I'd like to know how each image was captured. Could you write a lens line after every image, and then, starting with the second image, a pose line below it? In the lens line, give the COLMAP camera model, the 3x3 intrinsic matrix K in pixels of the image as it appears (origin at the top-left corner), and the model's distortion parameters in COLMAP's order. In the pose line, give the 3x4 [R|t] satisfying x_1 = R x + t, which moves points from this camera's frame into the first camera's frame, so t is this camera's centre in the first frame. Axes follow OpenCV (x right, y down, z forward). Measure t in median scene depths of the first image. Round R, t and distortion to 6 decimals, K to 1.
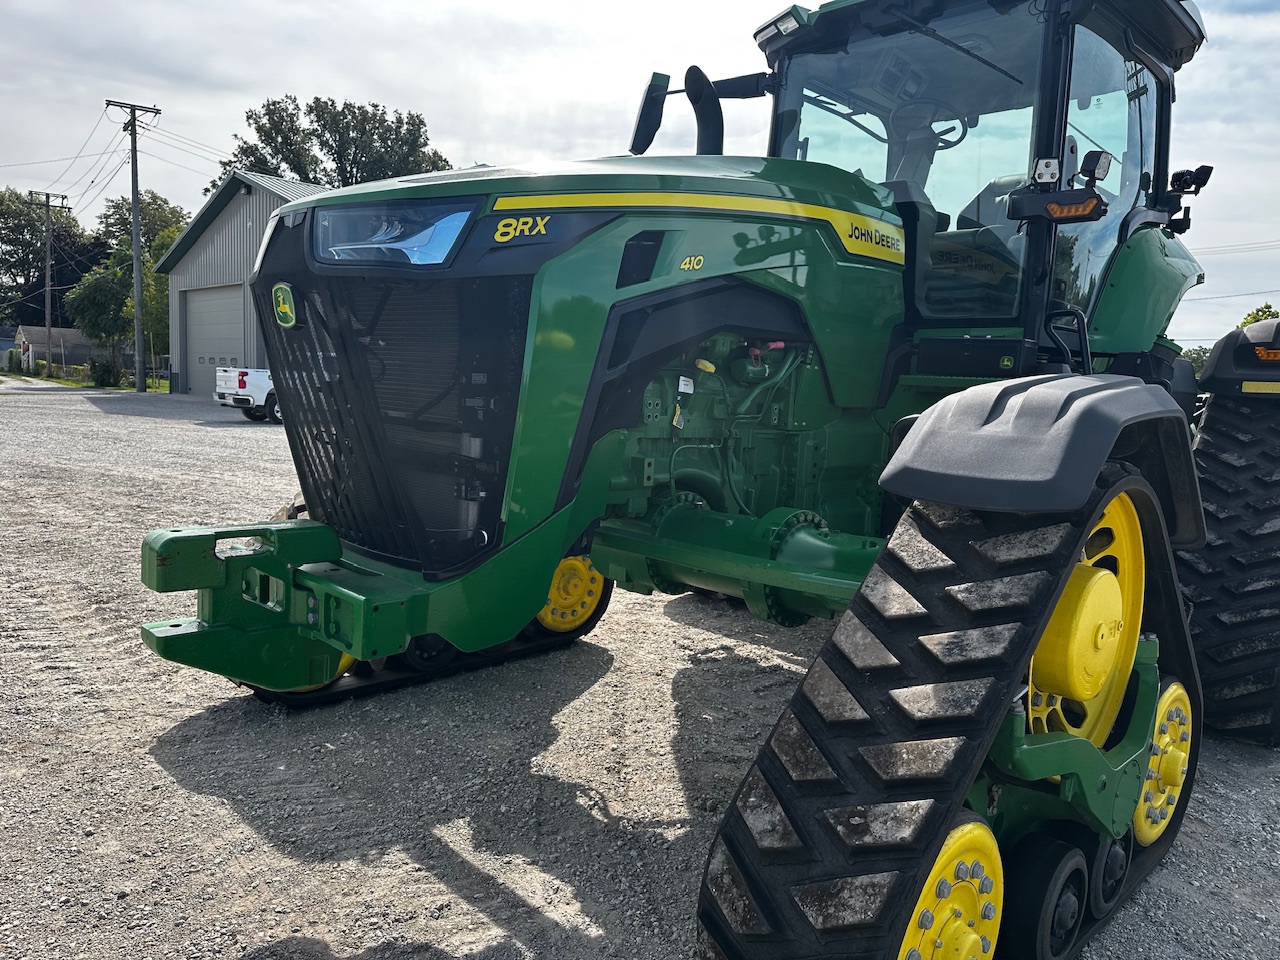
lens RADIAL K [[901.1, 0, 648.2], [0, 901.1, 474.9], [0, 0, 1]] dist [0.060825, -0.080928]
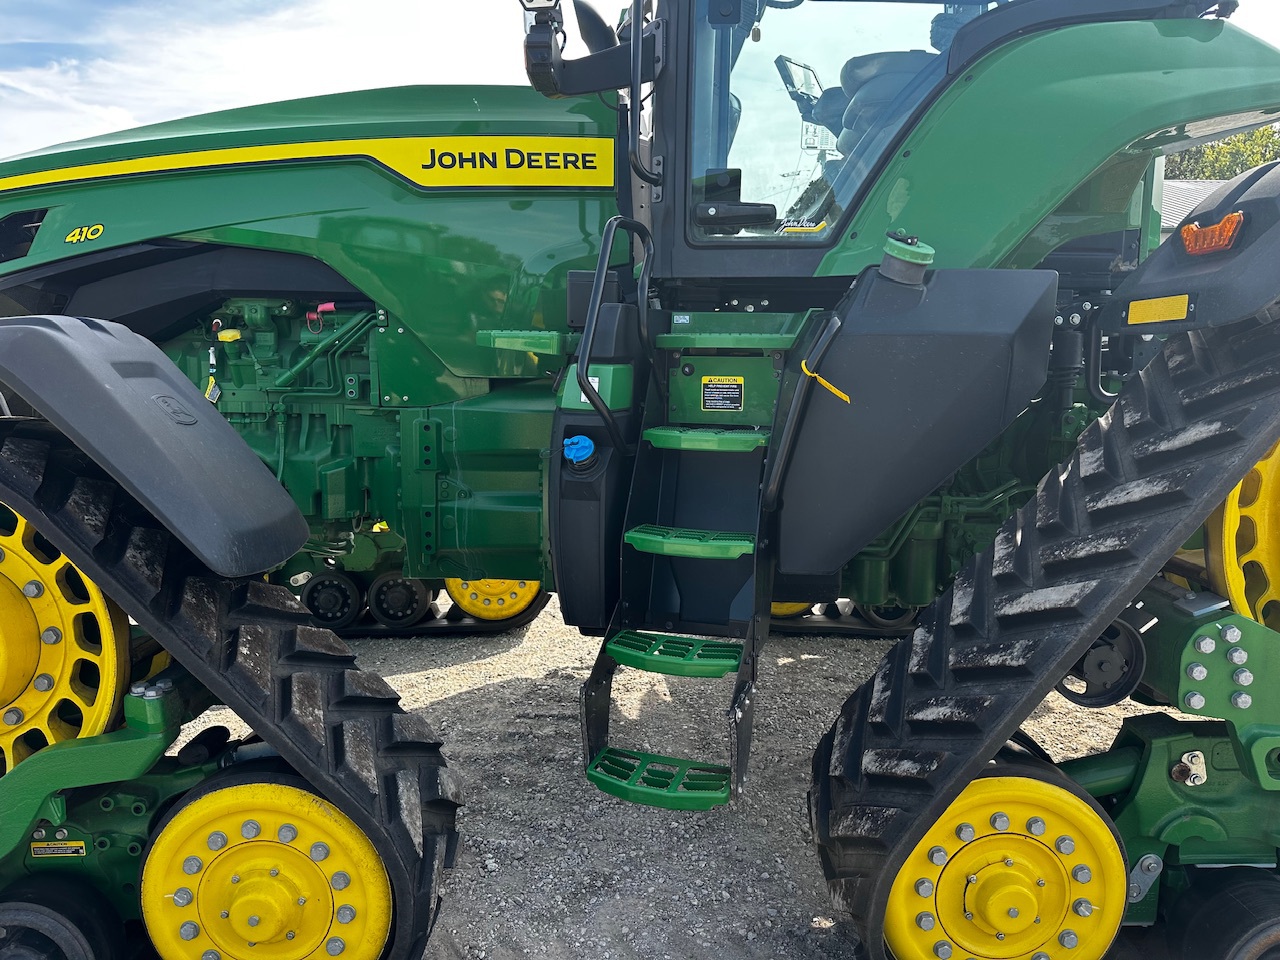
lens RADIAL K [[901.1, 0, 647.1], [0, 901.1, 462.2], [0, 0, 1]] dist [0.060825, -0.080928]
pose [[0.713198, 0.035908, -0.700042, 0.979971], [-0.043652, 0.999024, 0.006772, -0.012487], [0.699602, 0.025728, 0.714069, 0.583828]]
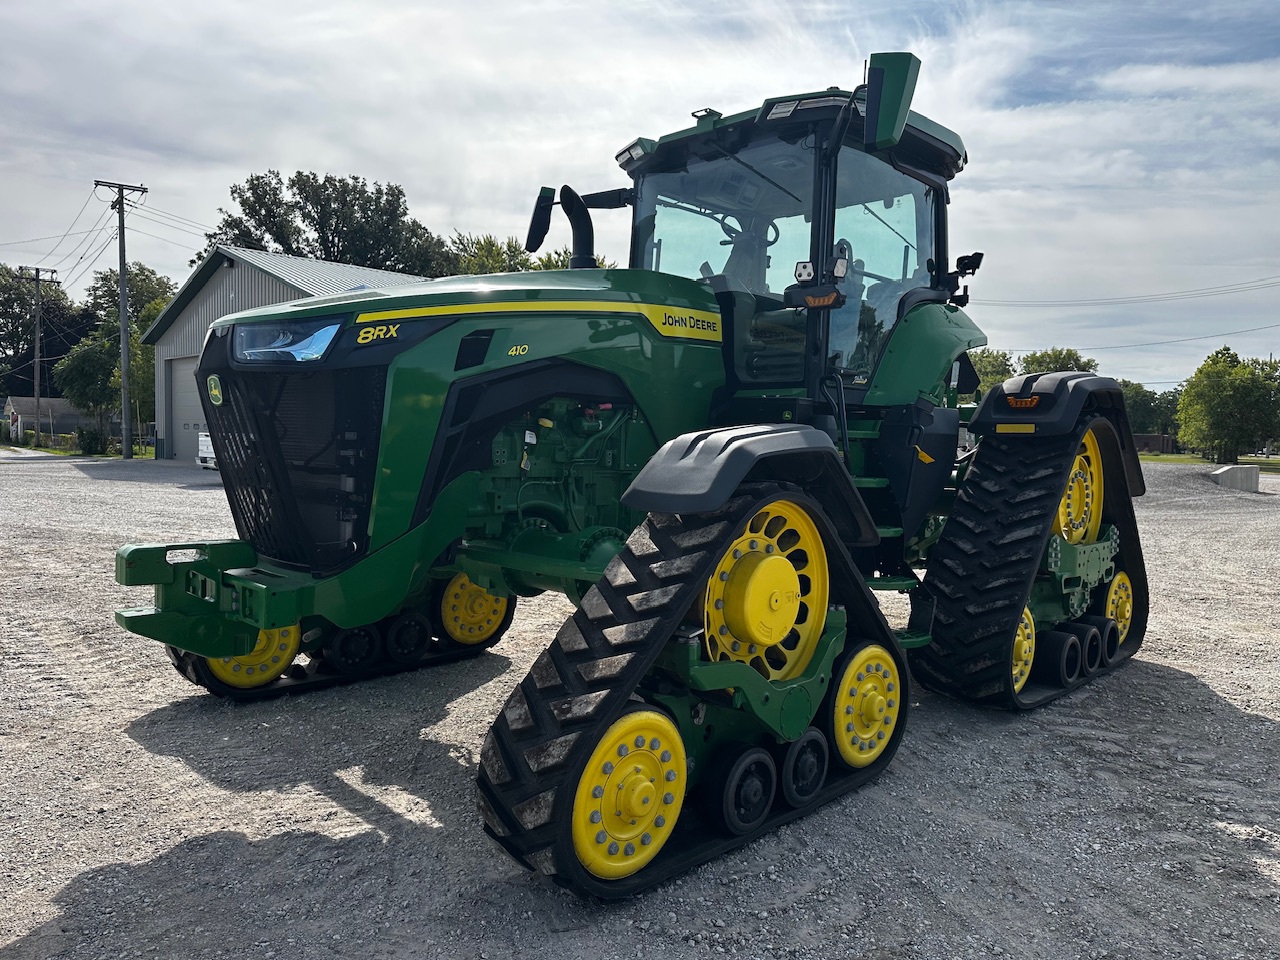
lens RADIAL K [[901.1, 0, 639.2], [0, 901.1, 481.5], [0, 0, 1]] dist [0.060825, -0.080928]
pose [[0.999681, -0.024945, 0.003908, 0.181691], [0.025116, 0.998309, -0.052422, 0.035982], [-0.002594, 0.052503, 0.998617, -0.302767]]
